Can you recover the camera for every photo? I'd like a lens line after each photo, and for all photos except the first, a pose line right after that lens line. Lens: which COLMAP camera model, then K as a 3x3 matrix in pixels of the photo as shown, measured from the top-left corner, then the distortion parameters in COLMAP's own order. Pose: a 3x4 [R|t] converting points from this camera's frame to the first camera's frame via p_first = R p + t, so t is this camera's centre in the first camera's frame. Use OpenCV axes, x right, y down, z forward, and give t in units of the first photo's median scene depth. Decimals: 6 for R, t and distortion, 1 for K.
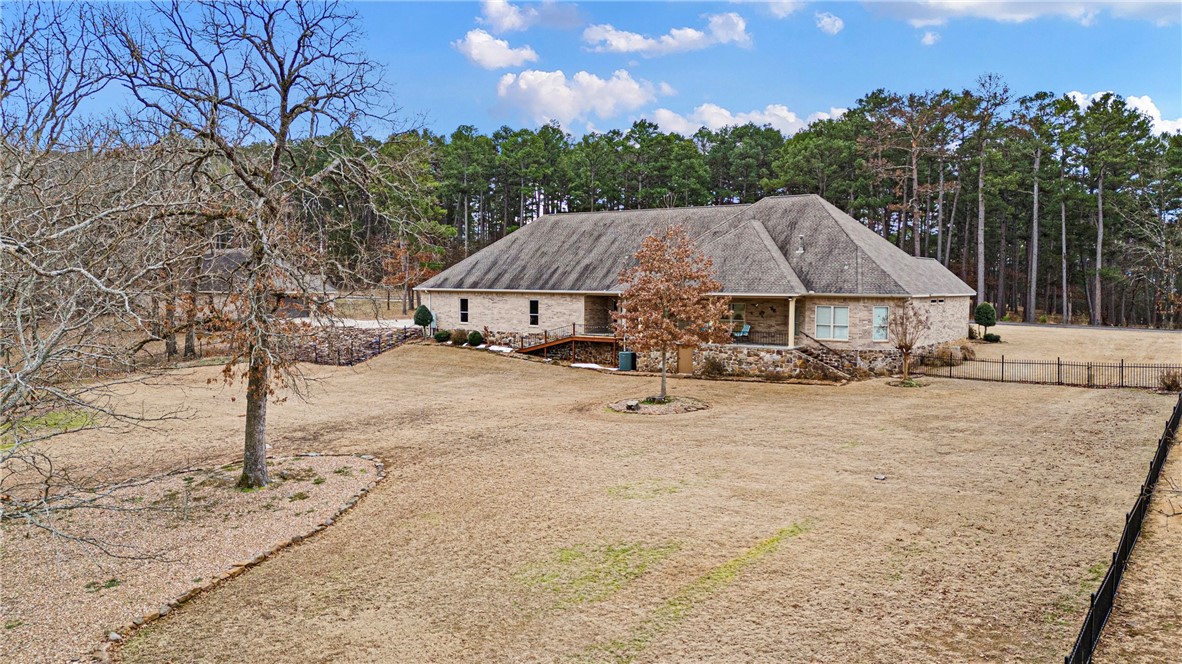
lens RADIAL K [[877.0, 0, 566.6], [0, 877.0, 292.9], [0, 0, 1]] dist [0.160799, -0.079867]
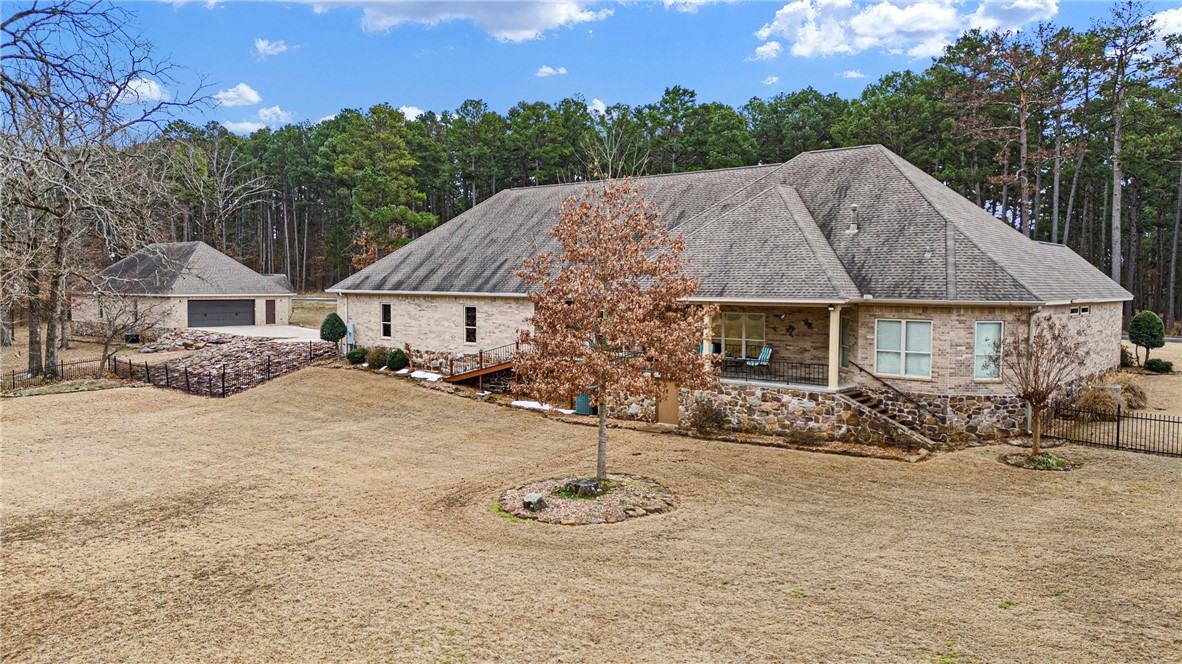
lens RADIAL K [[878.0, 0, 564.7], [0, 878.0, 298.2], [0, 0, 1]] dist [0.096391, -0.035131]
pose [[0.996418, 0.000362, -0.084565, 0.107667], [0.000096, 0.999985, 0.005416, -0.002776], [0.084566, -0.005404, 0.996403, 0.338473]]
